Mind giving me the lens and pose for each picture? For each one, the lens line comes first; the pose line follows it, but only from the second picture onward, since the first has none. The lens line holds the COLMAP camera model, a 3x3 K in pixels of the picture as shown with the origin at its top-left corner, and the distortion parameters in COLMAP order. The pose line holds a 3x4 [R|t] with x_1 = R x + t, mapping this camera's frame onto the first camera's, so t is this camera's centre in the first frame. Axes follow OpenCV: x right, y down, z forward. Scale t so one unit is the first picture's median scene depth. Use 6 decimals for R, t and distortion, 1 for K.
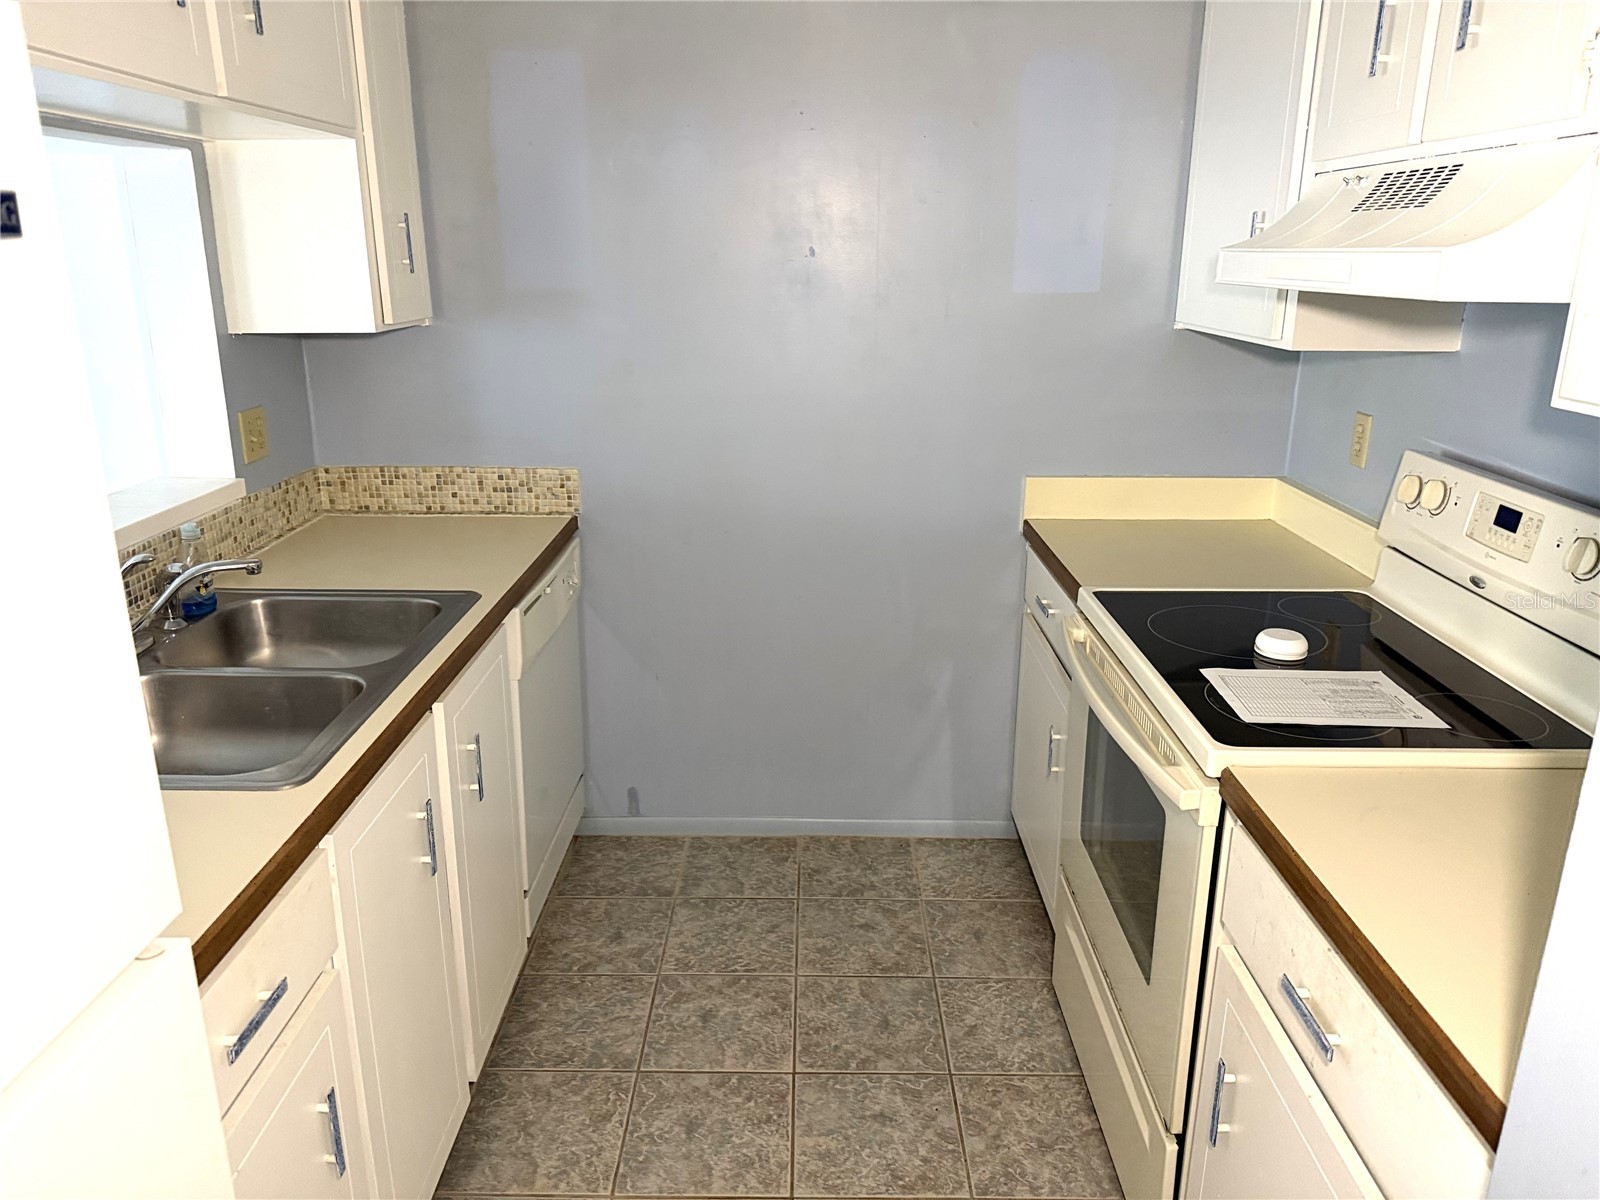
lens RADIAL K [[1140.5, 0, 801.5], [0, 1140.5, 592.9], [0, 0, 1]] dist [0.027722, -0.028178]
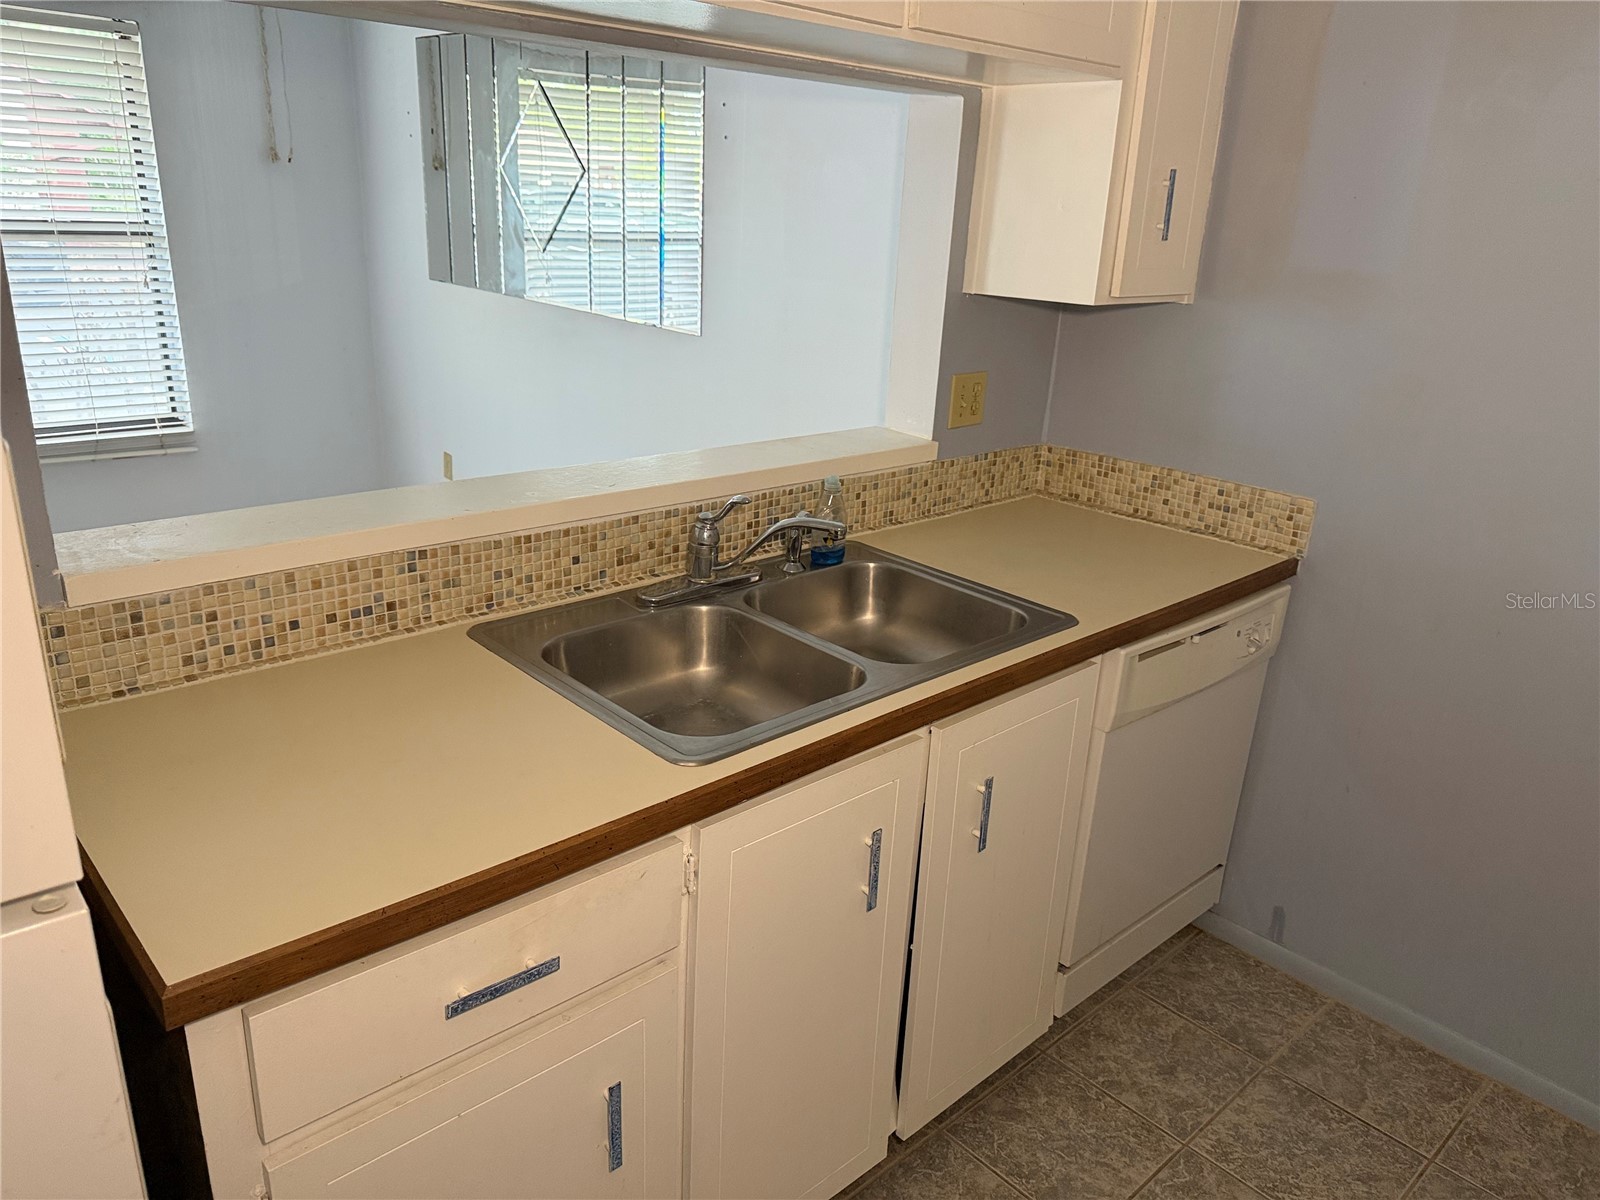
lens RADIAL K [[1140.5, 0, 798.4], [0, 1140.5, 609.8], [0, 0, 1]] dist [0.027722, -0.028178]
pose [[0.681687, 0.267344, -0.681051, 0.118394], [-0.248218, 0.960150, 0.128454, -0.049673], [0.688252, 0.081484, 0.720881, 0.192315]]
